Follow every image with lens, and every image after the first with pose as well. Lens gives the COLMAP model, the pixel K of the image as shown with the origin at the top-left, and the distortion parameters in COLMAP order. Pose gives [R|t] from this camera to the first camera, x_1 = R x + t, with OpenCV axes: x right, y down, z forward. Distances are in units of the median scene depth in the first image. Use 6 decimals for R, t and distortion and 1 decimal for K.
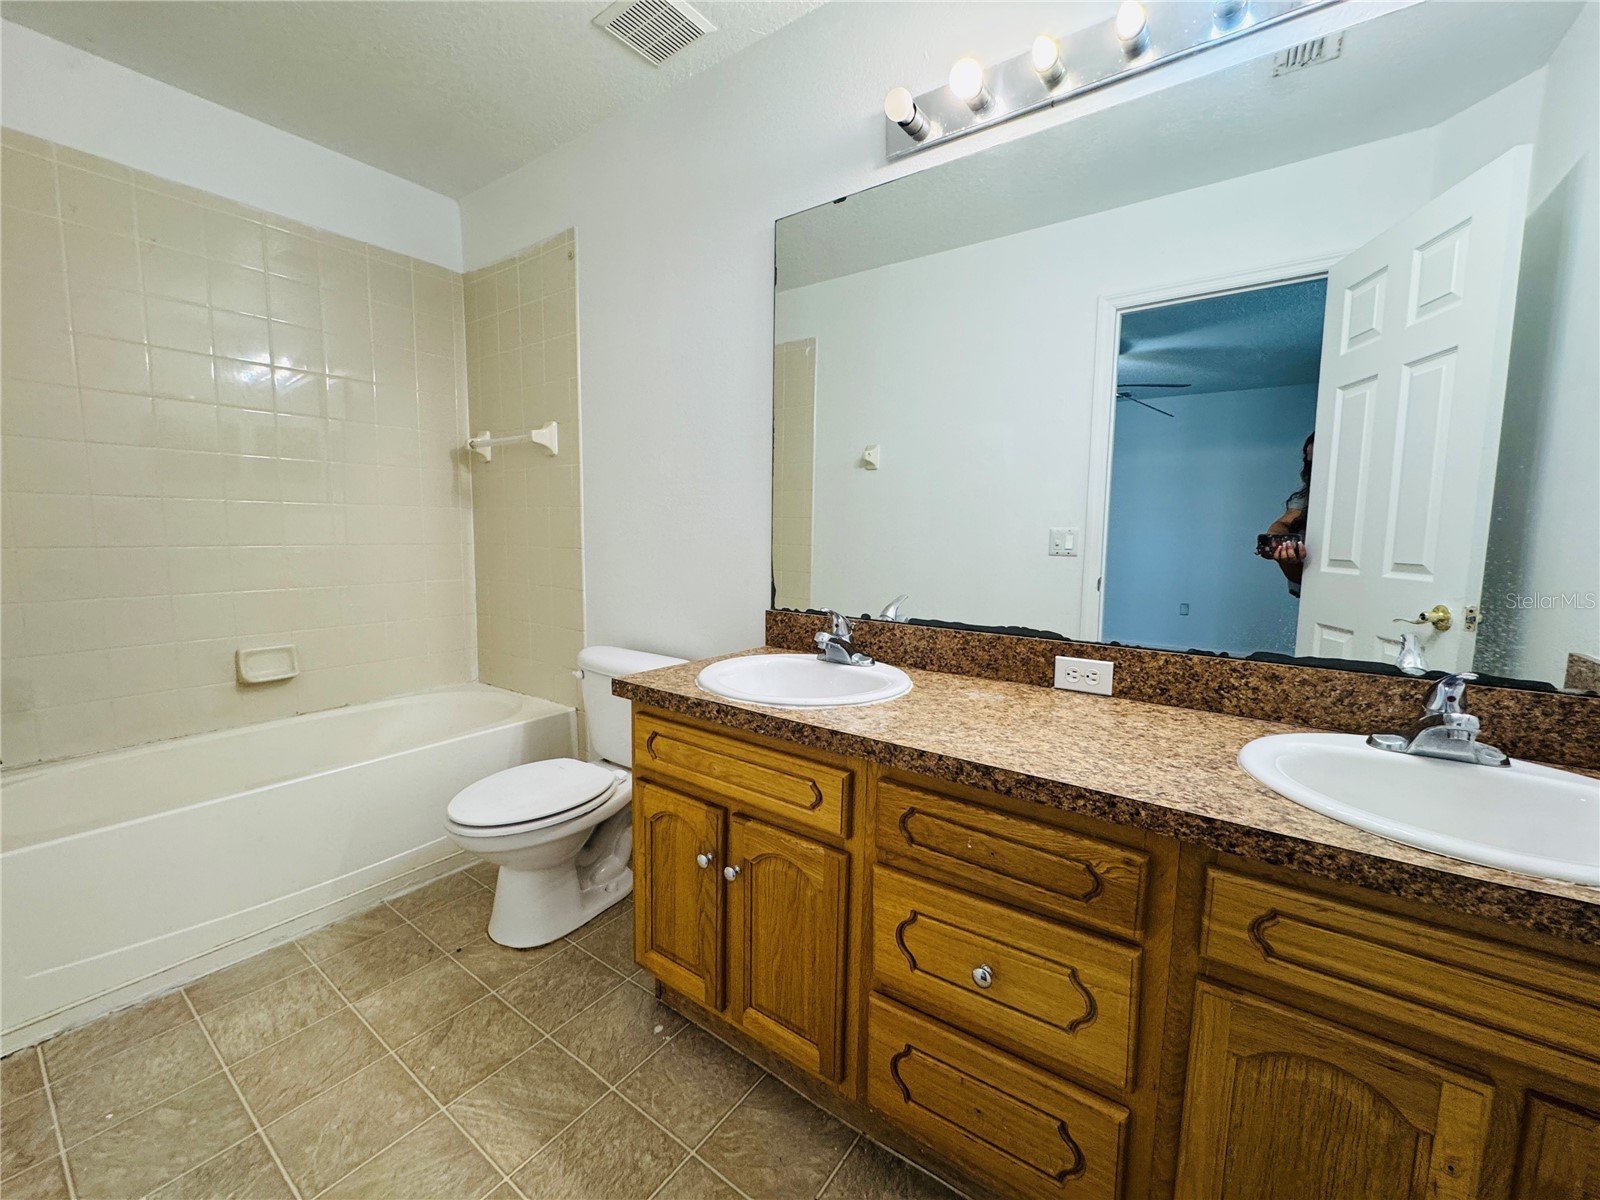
lens RADIAL K [[638.1, 0, 799.4], [0, 638.1, 598.2], [0, 0, 1]] dist [-0.000278, -0.000039]
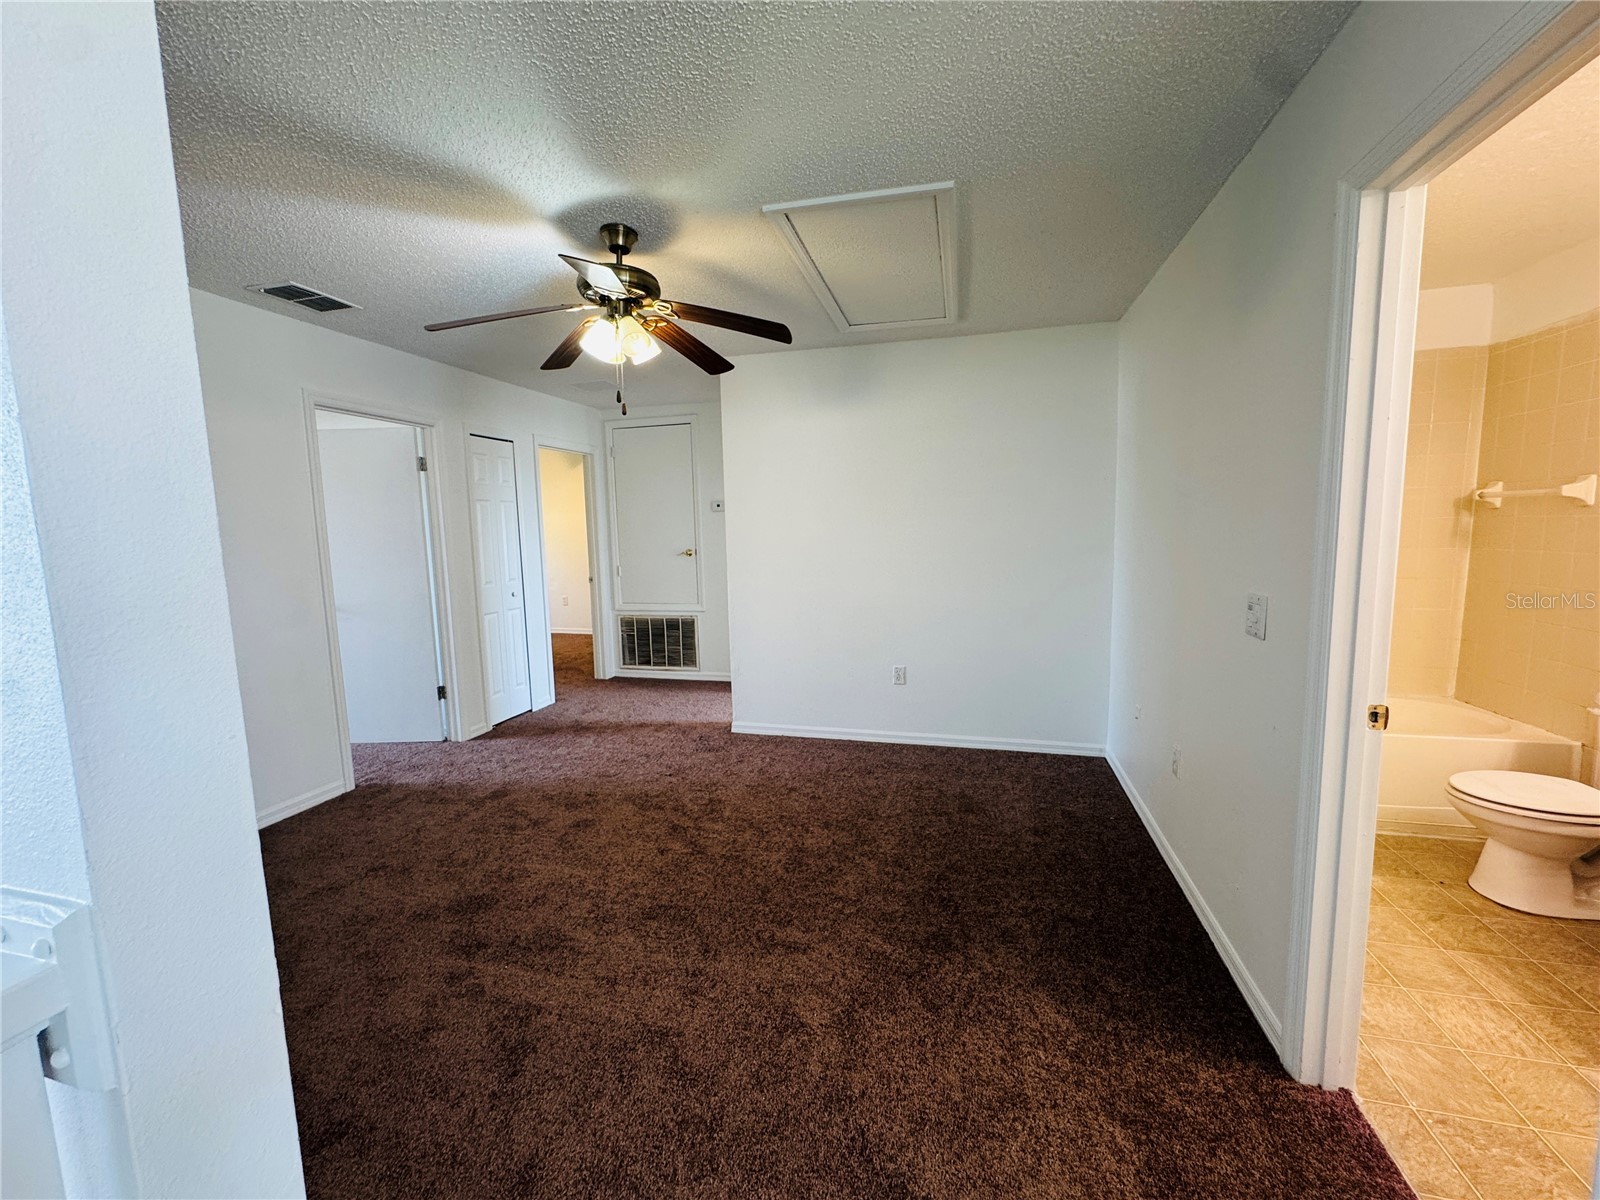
lens RADIAL K [[638.1, 0, 799.4], [0, 638.1, 598.2], [0, 0, 1]] dist [-0.000278, -0.000039]
pose [[0.351423, 0.084422, -0.932403, 0.165048], [-0.072757, 0.995377, 0.062702, -0.040604], [0.933385, 0.045804, 0.355941, -0.622721]]
